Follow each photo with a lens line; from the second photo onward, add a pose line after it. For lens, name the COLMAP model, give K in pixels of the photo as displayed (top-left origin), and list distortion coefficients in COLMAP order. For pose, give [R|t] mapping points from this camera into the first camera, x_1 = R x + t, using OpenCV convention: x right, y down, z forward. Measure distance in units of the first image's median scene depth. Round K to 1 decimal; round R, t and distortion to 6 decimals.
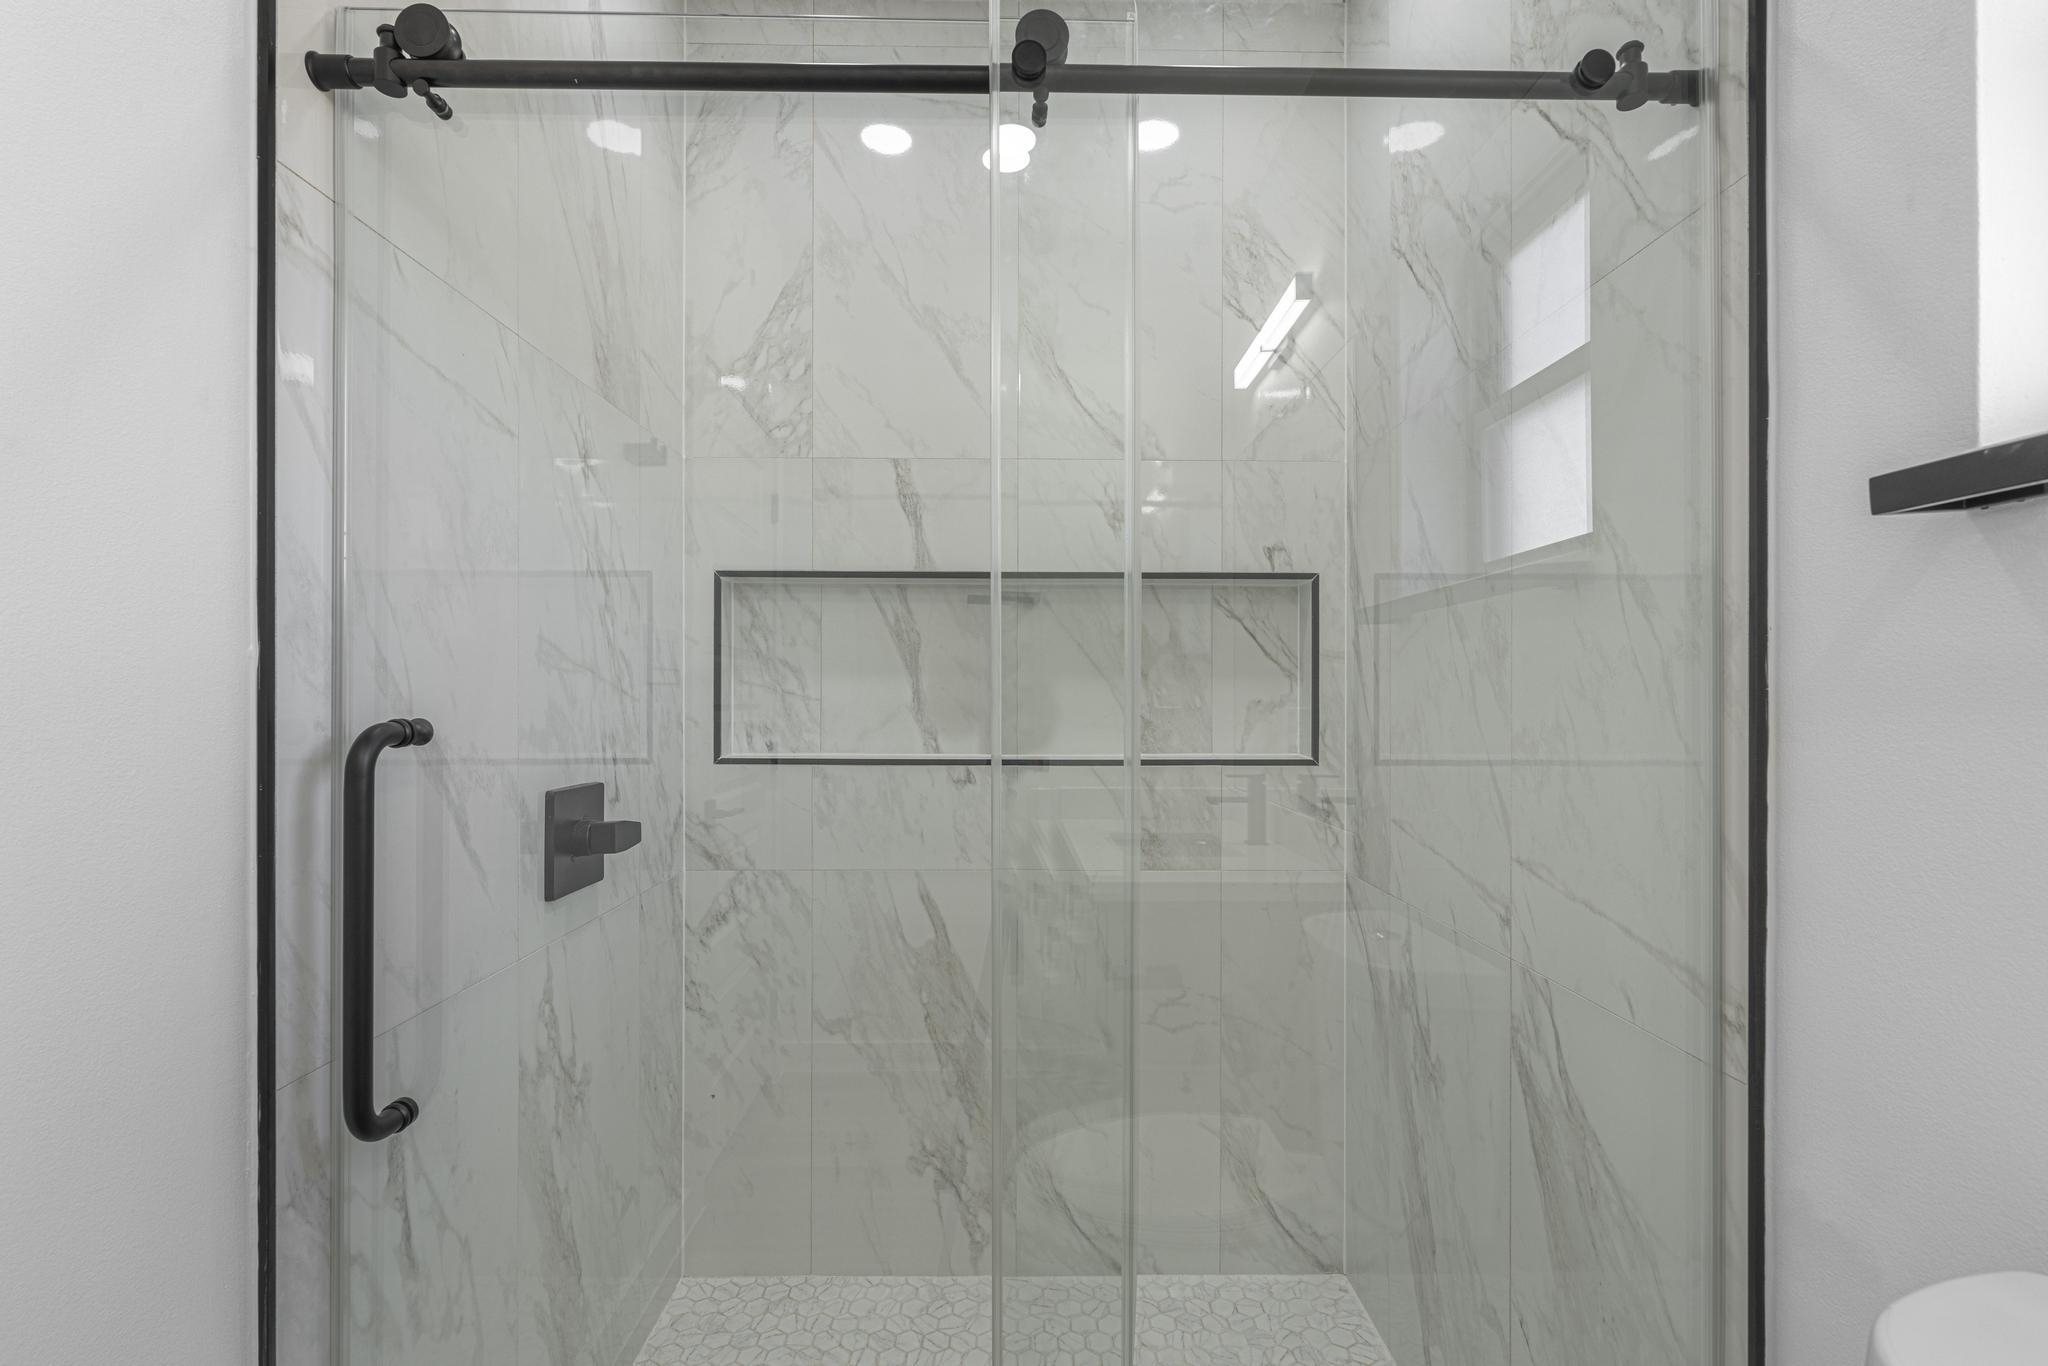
lens RADIAL K [[930.8, 0, 1035.9], [0, 930.8, 692.4], [0, 0, 1]] dist [-0.002511, 0.001772]
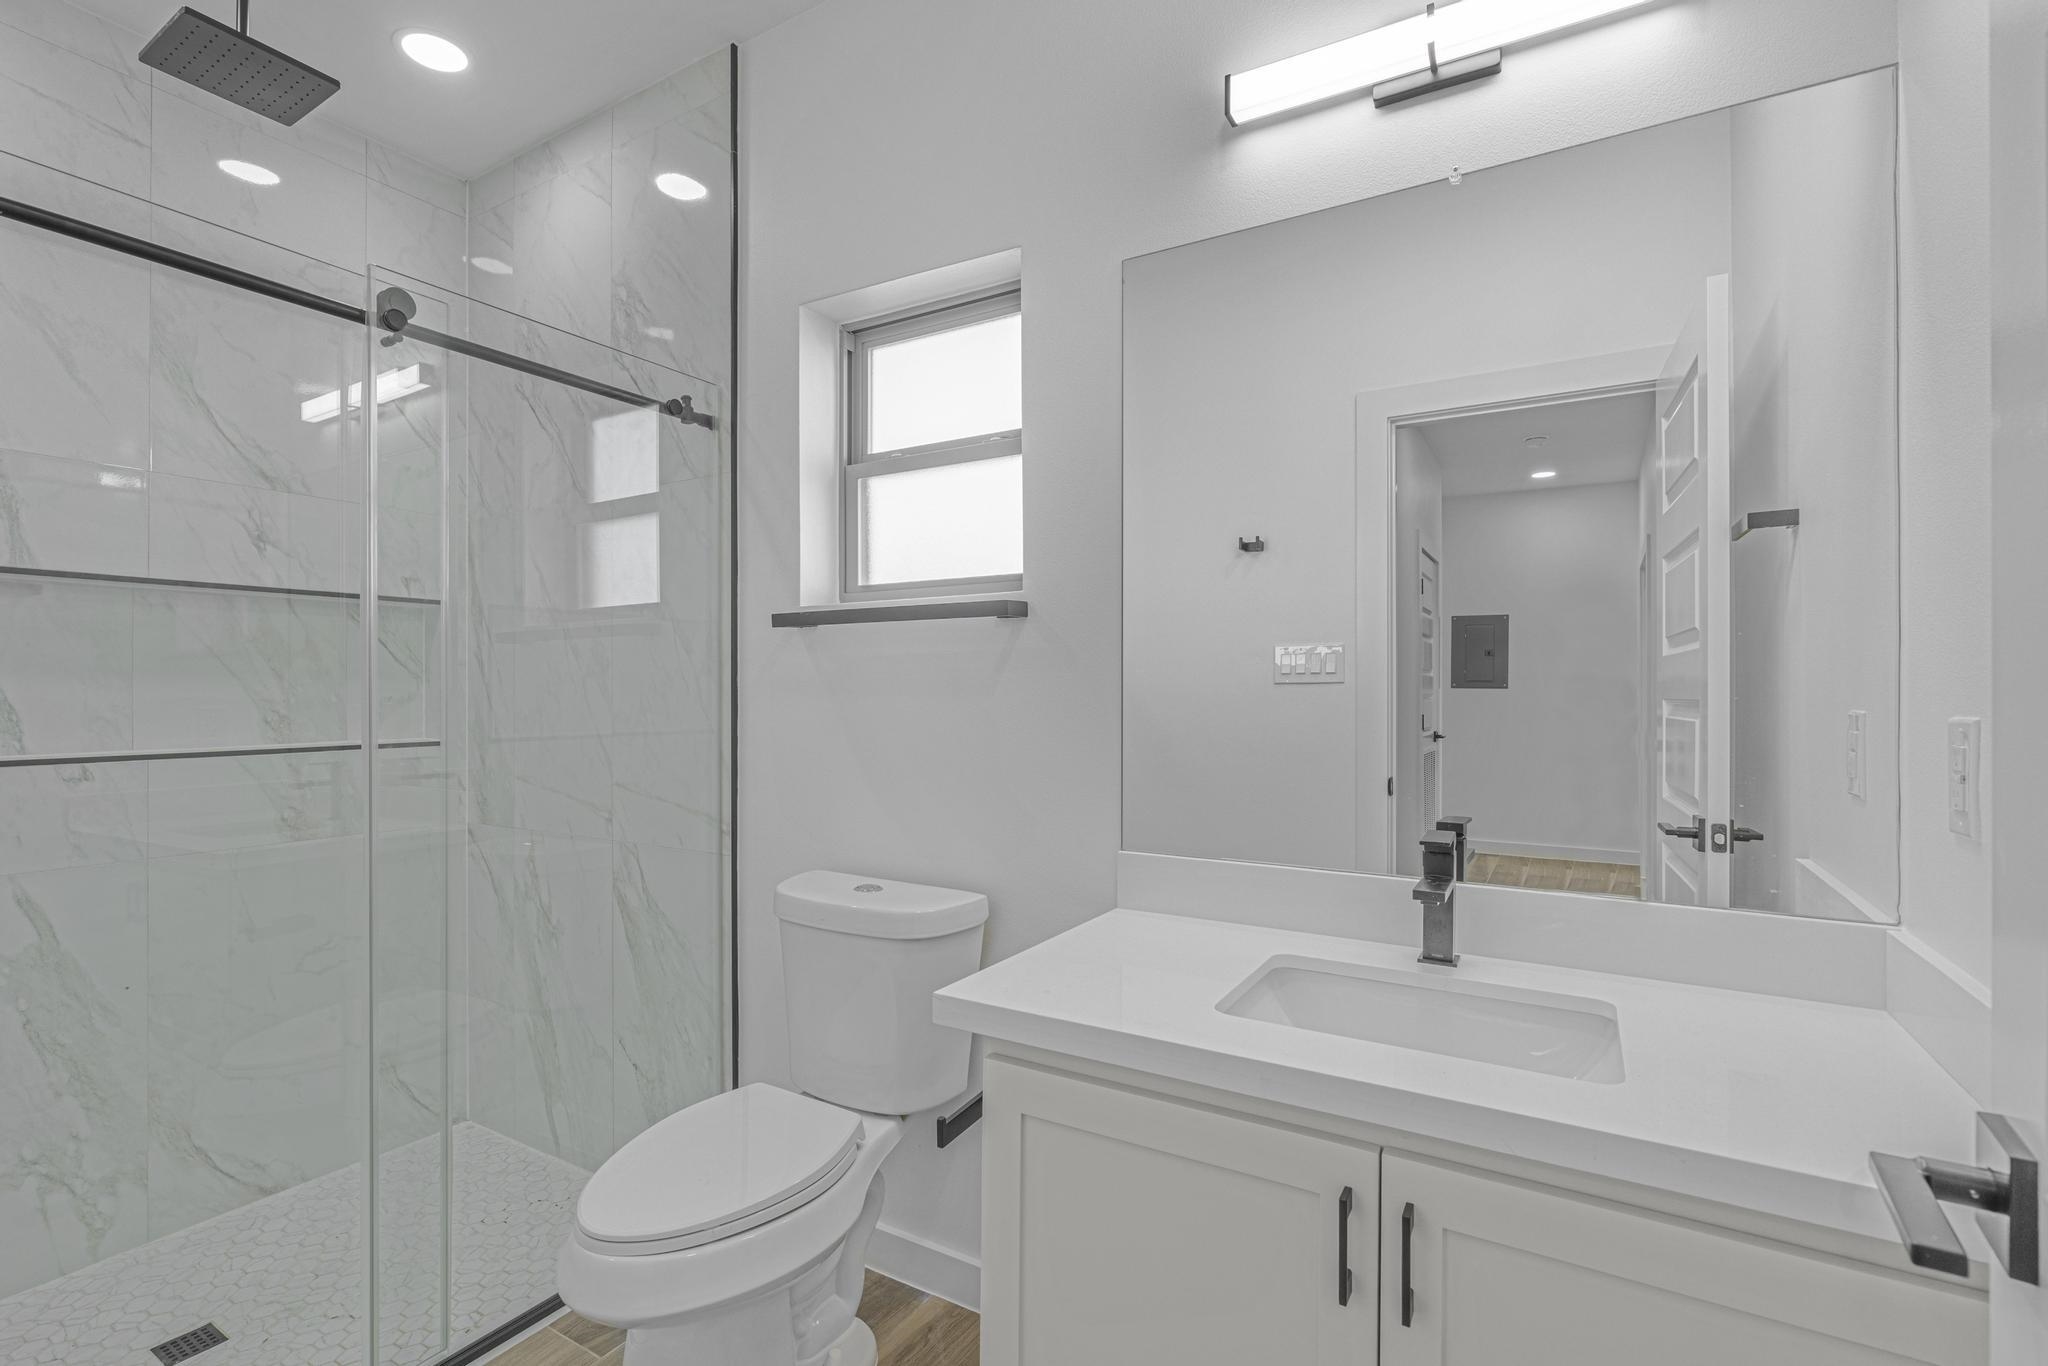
lens RADIAL K [[930.8, 0, 1011.6], [0, 930.8, 691.4], [0, 0, 1]] dist [-0.002511, 0.001772]
pose [[0.533178, -0.003408, 0.845996, -0.476150], [0.001540, 0.999994, 0.003057, -0.001942], [-0.846002, -0.000327, 0.533180, -0.481357]]
